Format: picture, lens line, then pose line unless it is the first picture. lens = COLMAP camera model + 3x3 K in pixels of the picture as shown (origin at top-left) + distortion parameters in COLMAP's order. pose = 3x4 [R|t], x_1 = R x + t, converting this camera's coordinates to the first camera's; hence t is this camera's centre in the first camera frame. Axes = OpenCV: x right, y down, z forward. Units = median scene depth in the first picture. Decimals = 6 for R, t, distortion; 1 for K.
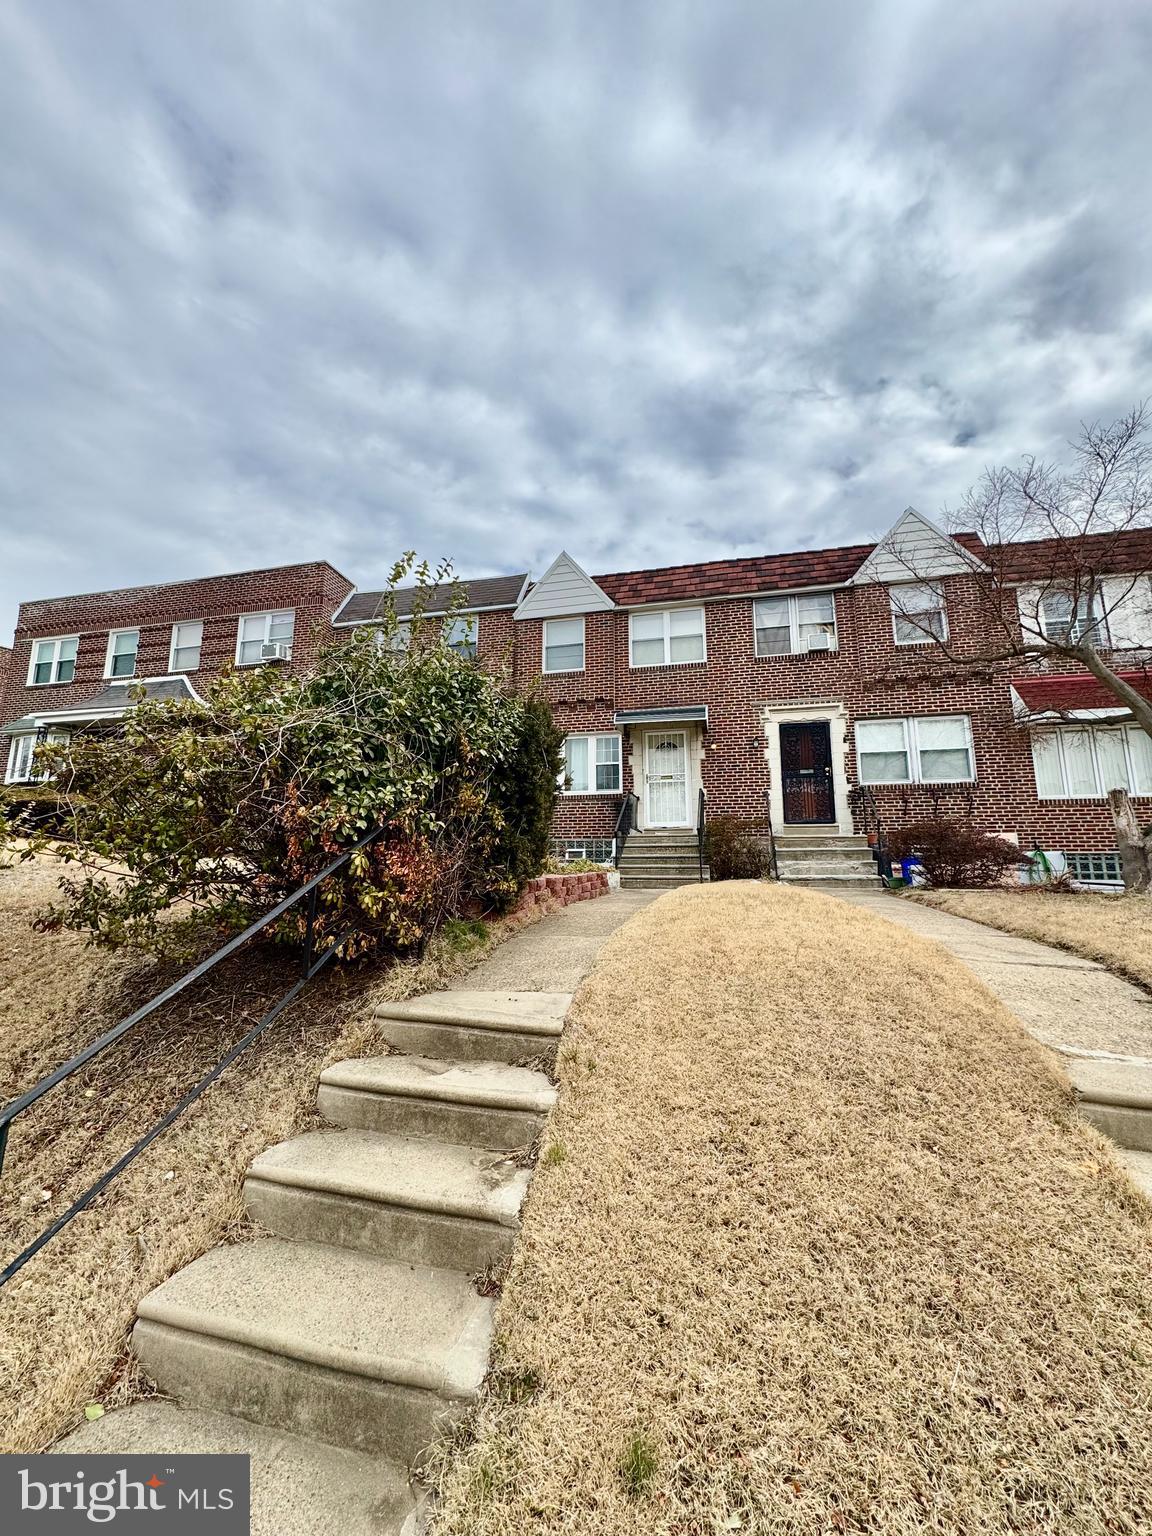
lens RADIAL K [[618.6, 0, 571.6], [0, 618.6, 767.7], [0, 0, 1]] dist [-0.002661, -0.000024]
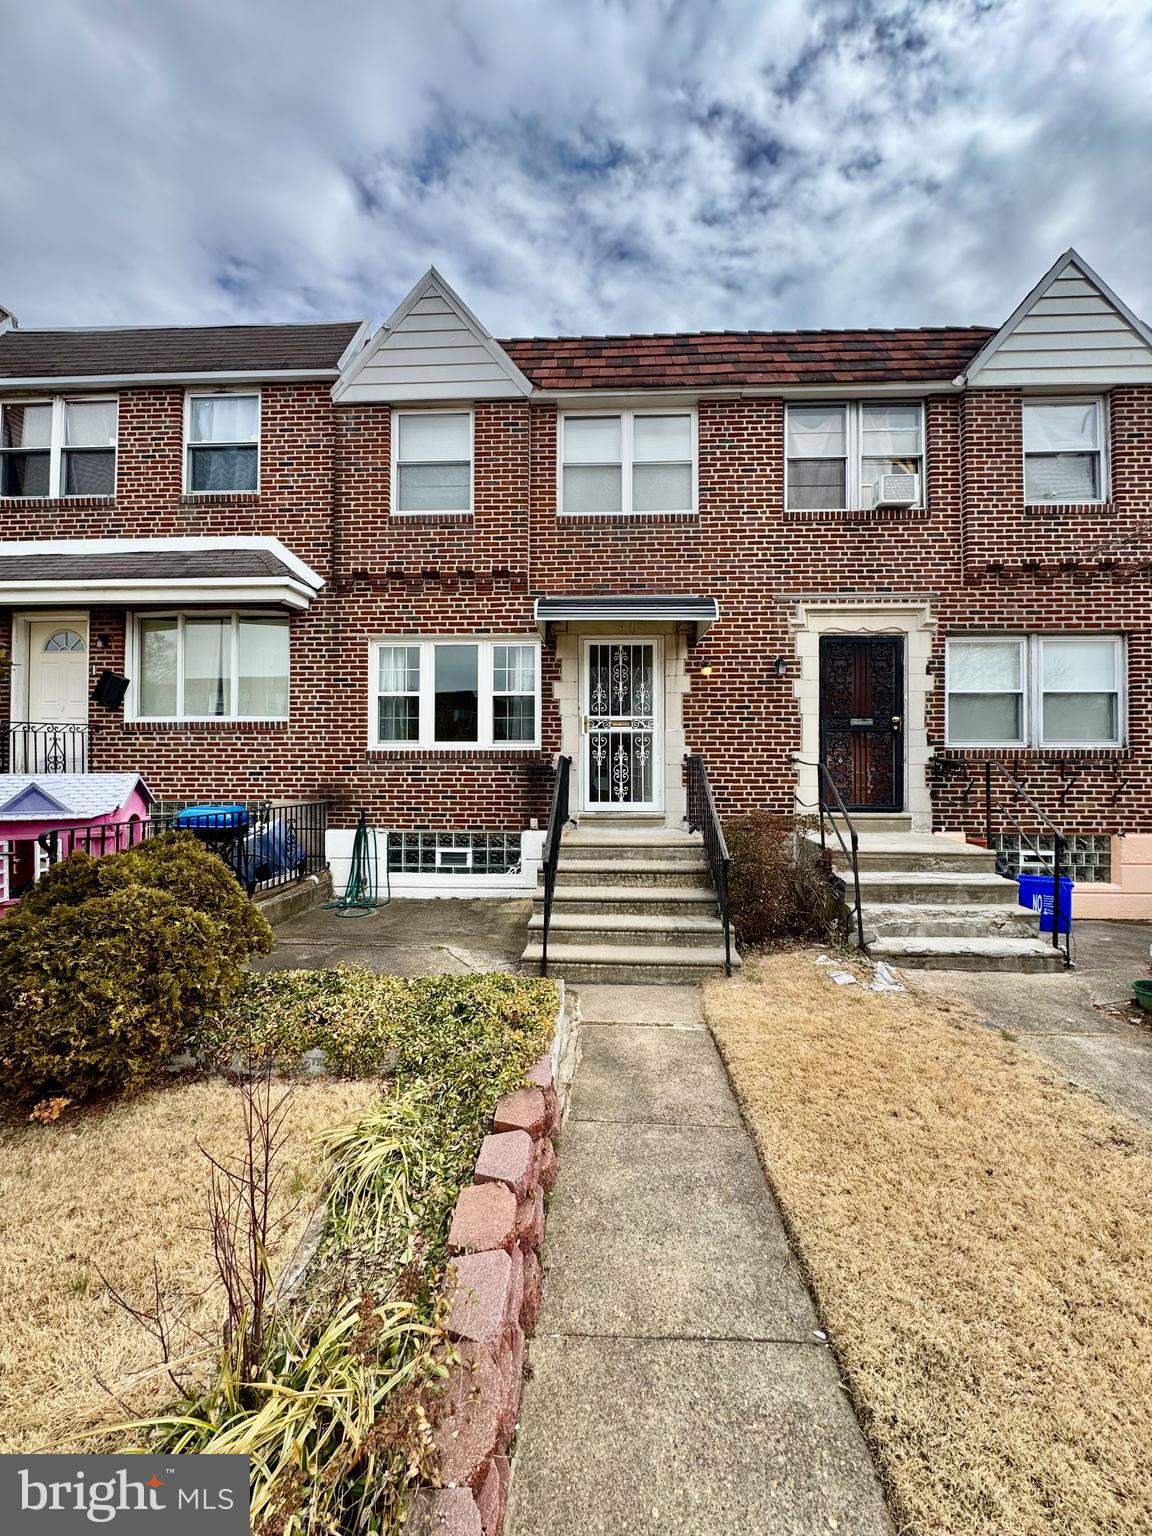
lens RADIAL K [[618.6, 0, 581.9], [0, 618.6, 765.2], [0, 0, 1]] dist [-0.002661, -0.000024]
pose [[0.977271, 0.002901, 0.211973, 0.000679], [-0.035974, 0.987674, 0.152337, -0.030577], [-0.208919, -0.156500, 0.965329, 0.459698]]
